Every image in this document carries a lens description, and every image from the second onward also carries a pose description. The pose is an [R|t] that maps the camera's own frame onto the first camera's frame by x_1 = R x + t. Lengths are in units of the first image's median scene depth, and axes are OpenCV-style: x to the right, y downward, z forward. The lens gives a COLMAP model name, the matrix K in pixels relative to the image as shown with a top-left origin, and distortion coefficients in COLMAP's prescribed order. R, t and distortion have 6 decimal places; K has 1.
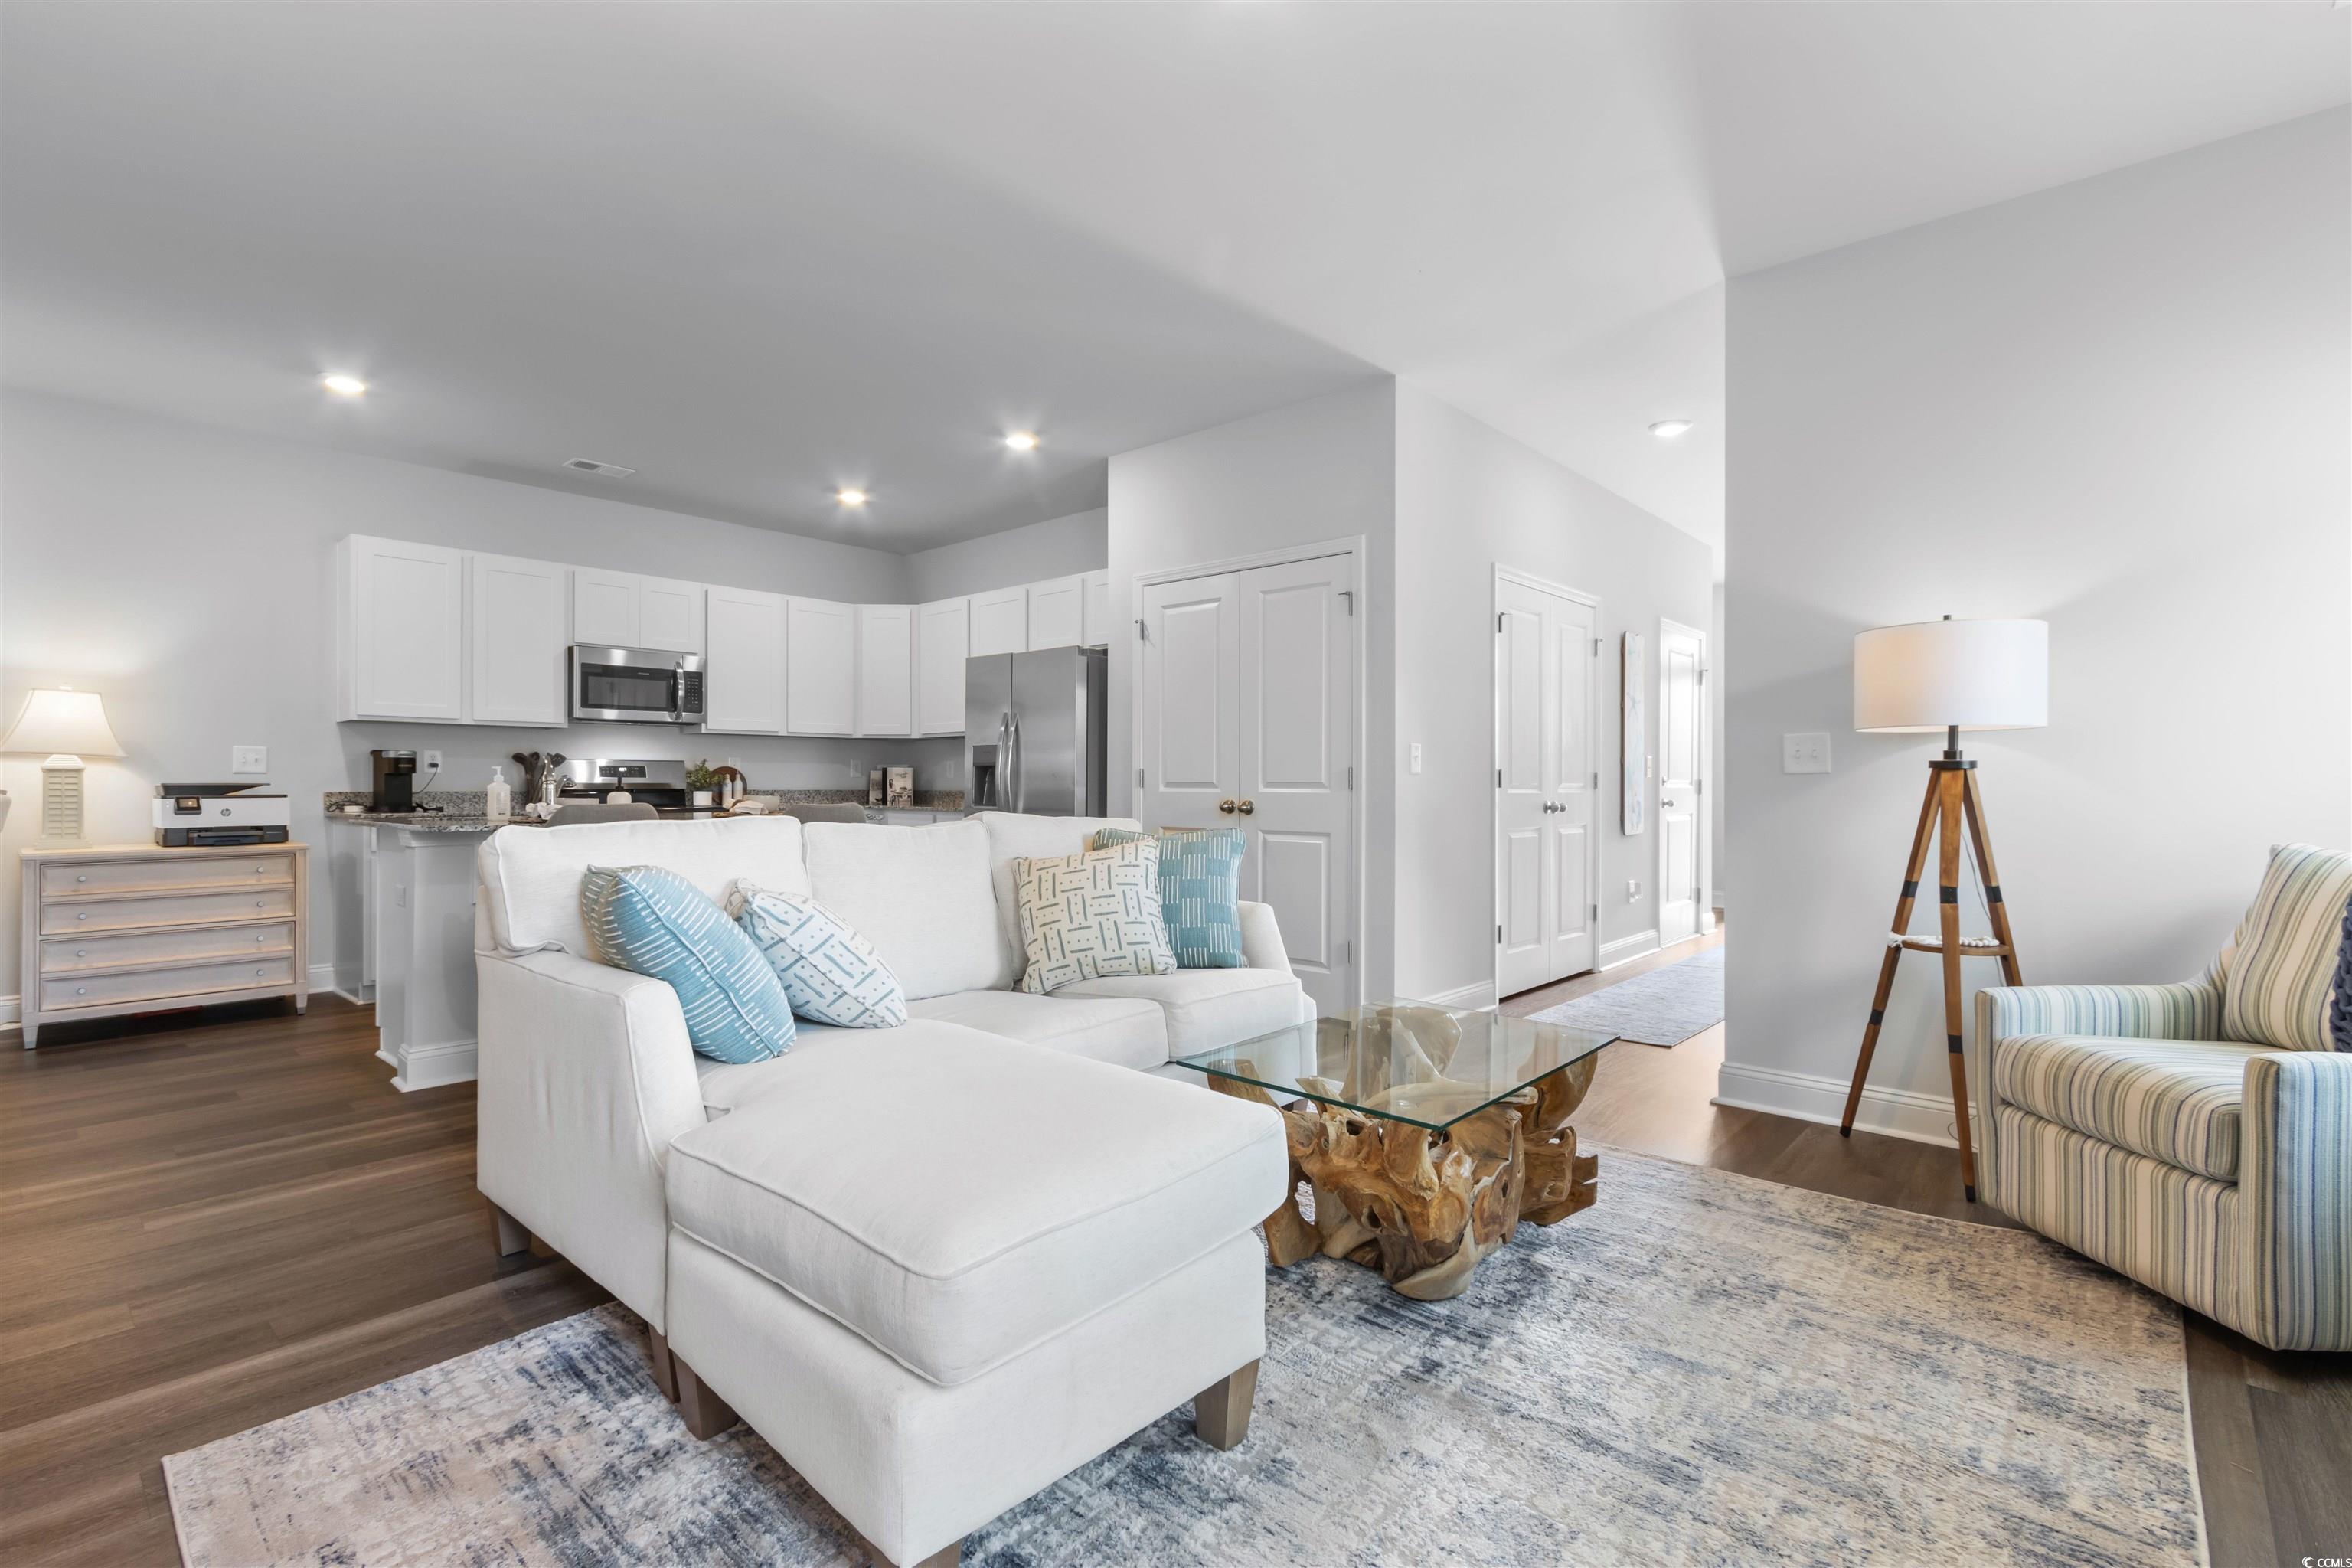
lens RADIAL K [[1082.3, 0, 1152.7], [0, 1082.3, 775.1], [0, 0, 1]] dist [0.004089, -0.002019]
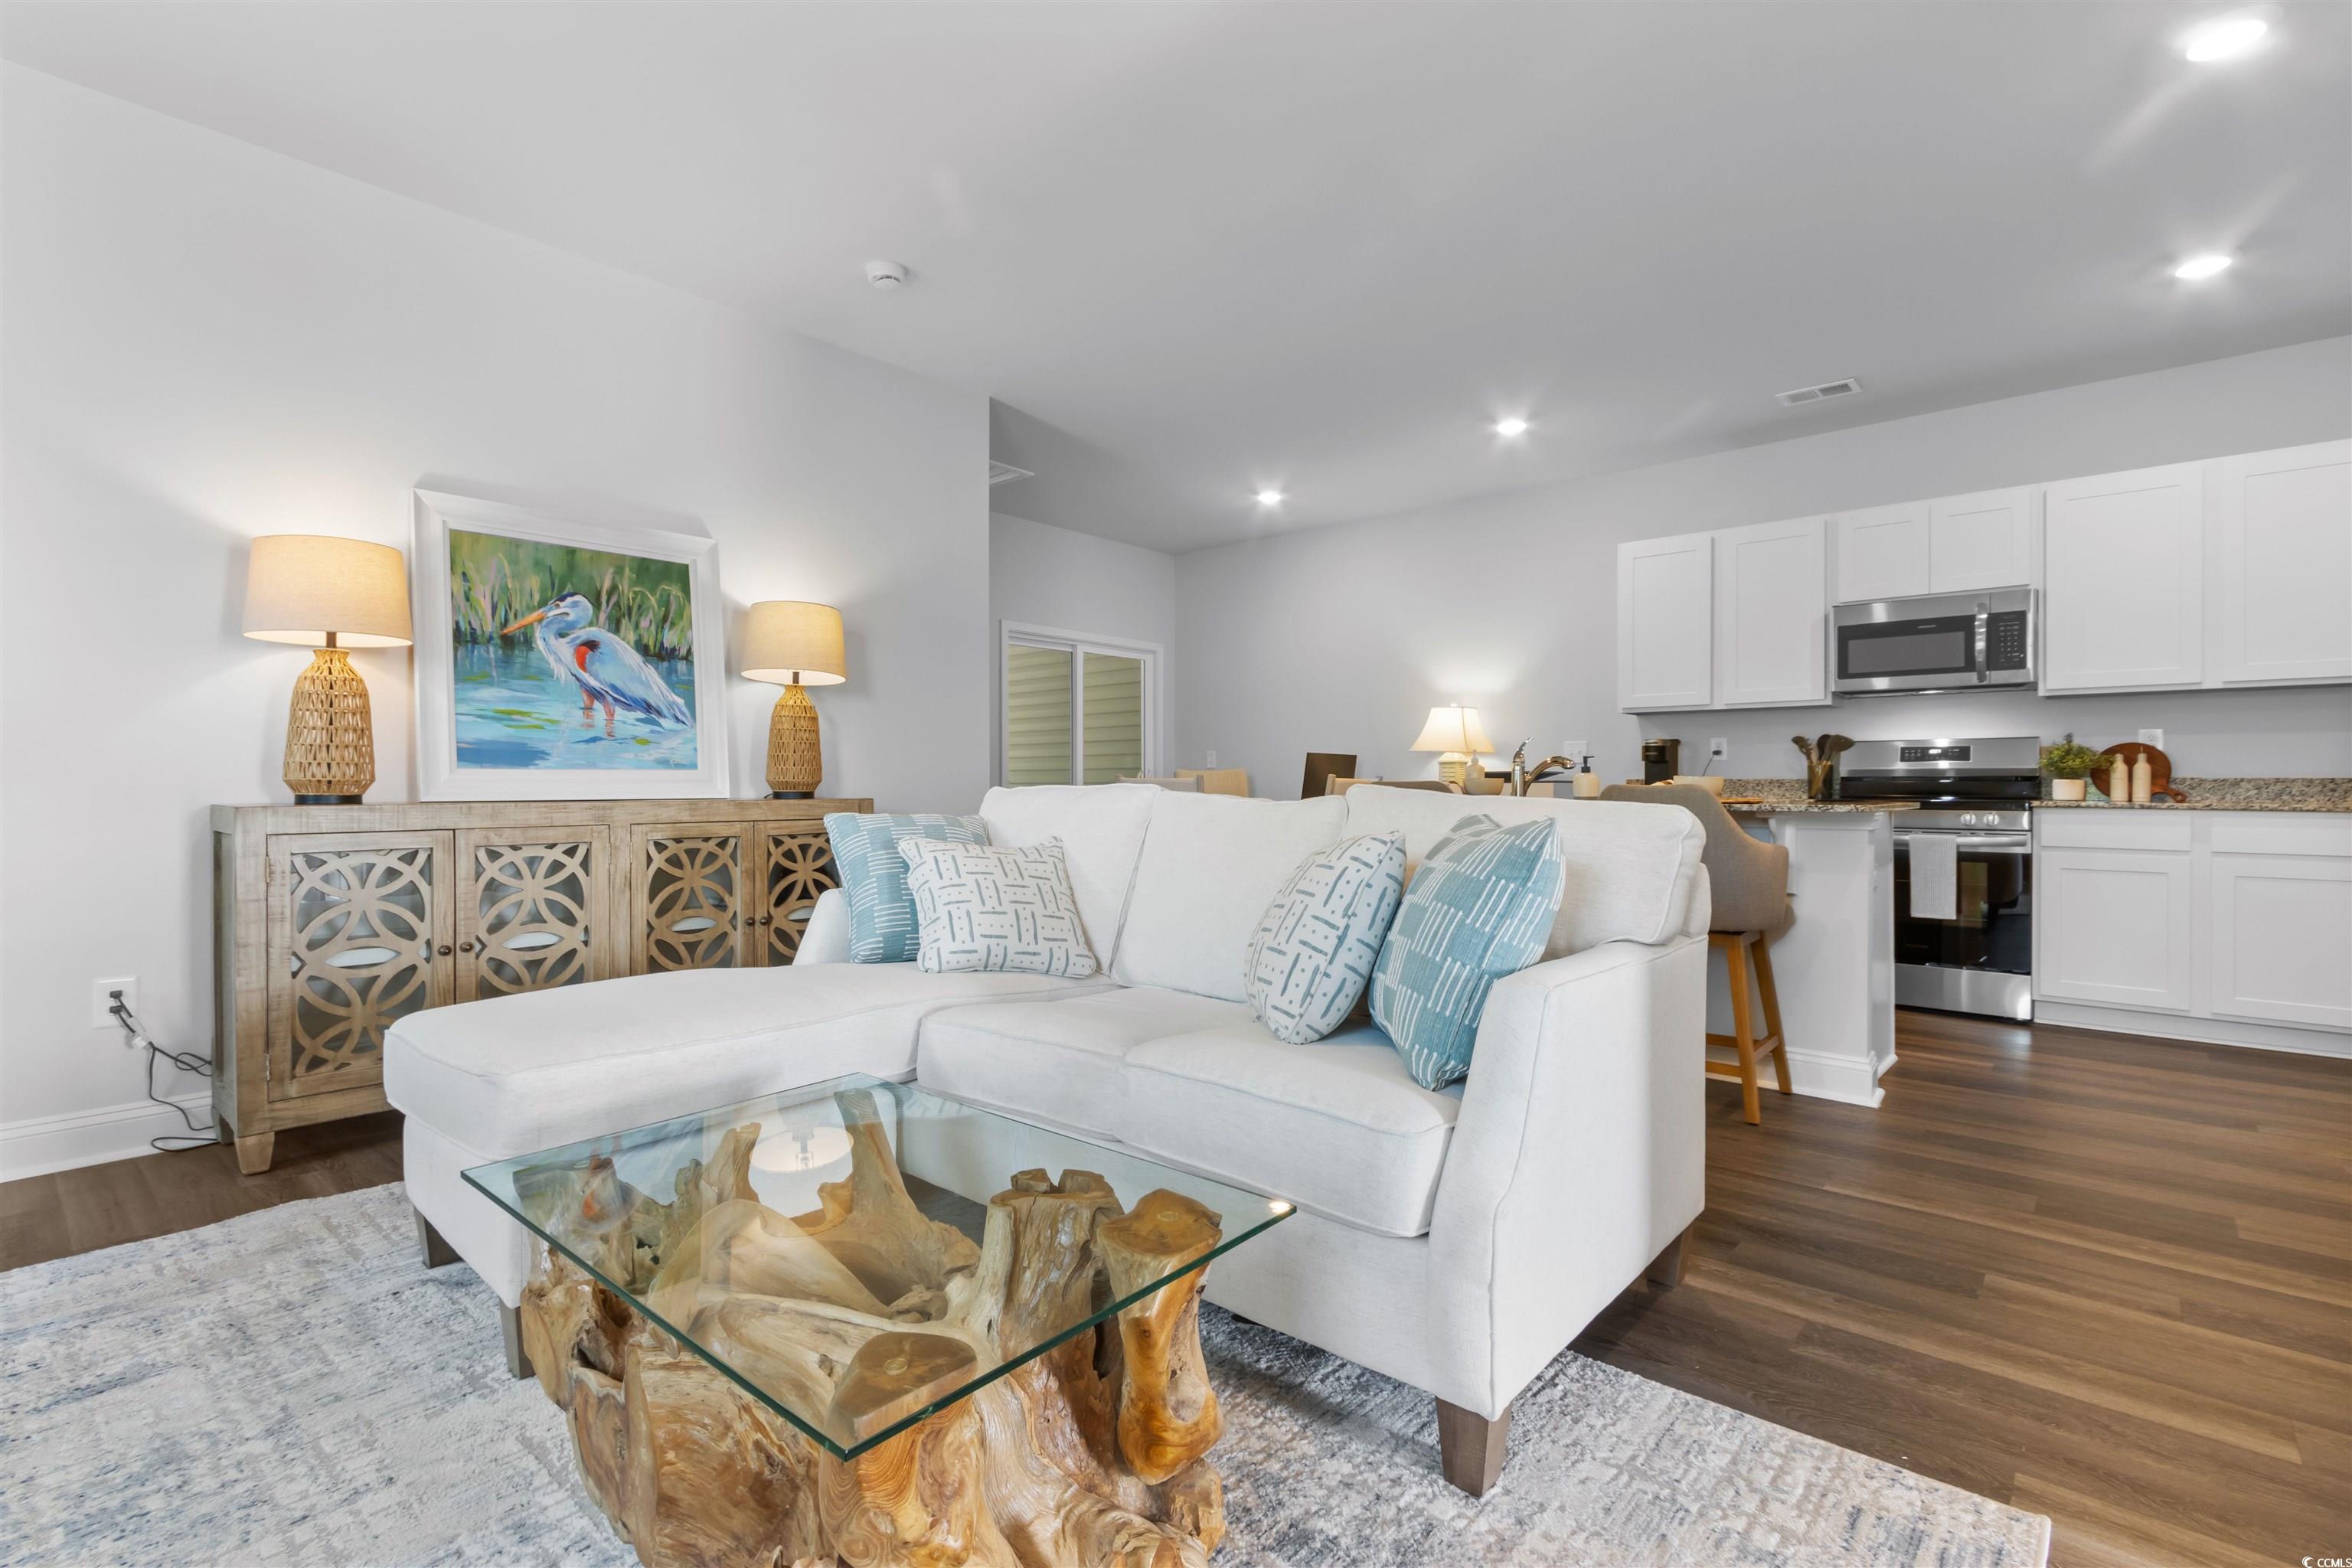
lens RADIAL K [[1135.7, 0, 1160.9], [0, 1135.7, 788.8], [0, 0, 1]] dist [0.028085, 0.000177]
pose [[0.007183, 0.005343, -0.999960, 0.357732], [0.006369, 0.999965, 0.005389, 0.014563], [0.999954, -0.006408, 0.007149, 0.456027]]
